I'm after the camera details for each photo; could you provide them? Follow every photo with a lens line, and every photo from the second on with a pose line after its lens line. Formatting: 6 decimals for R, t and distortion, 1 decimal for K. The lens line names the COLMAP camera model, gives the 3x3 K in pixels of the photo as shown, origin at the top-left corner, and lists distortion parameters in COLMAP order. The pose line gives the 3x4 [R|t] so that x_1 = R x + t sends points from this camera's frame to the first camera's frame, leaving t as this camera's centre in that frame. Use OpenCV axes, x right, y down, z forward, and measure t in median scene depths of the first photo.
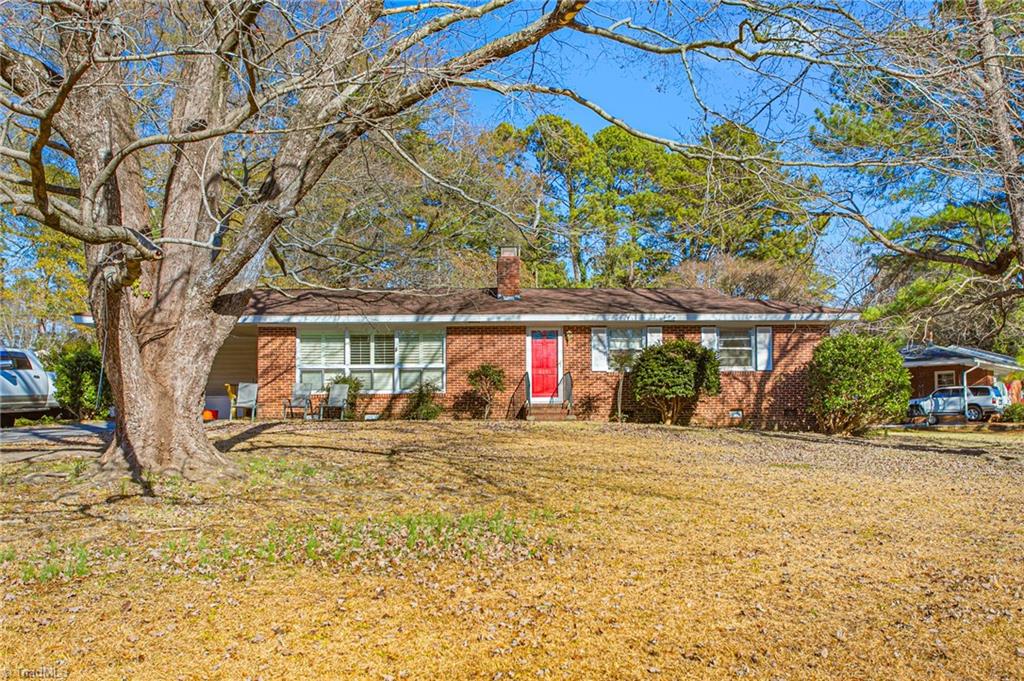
lens RADIAL K [[948.6, 0, 512.0], [0, 948.6, 341.0], [0, 0, 1]] dist [0.006861, 0.000000]
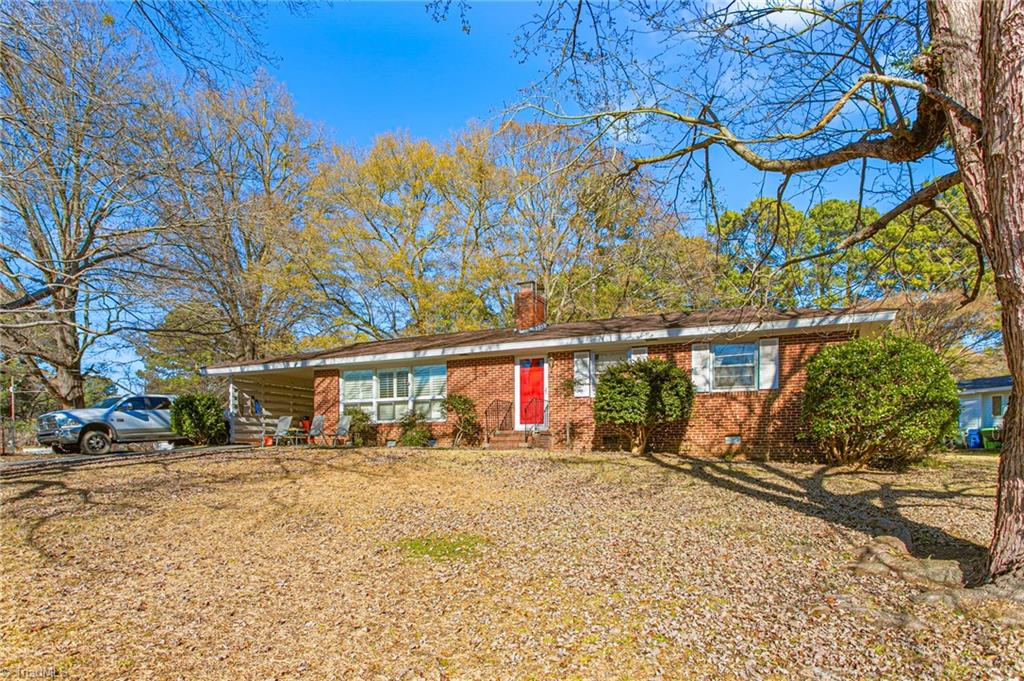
lens RADIAL K [[592.1, 0, 511.4], [0, 592.1, 404.9], [0, 0, 1]] dist [-0.000537, 0.000580]
pose [[0.893214, -0.028374, -0.448735, 0.300586], [0.043093, 0.998815, 0.022620, 0.023432], [0.447562, -0.039542, 0.893378, 0.421444]]
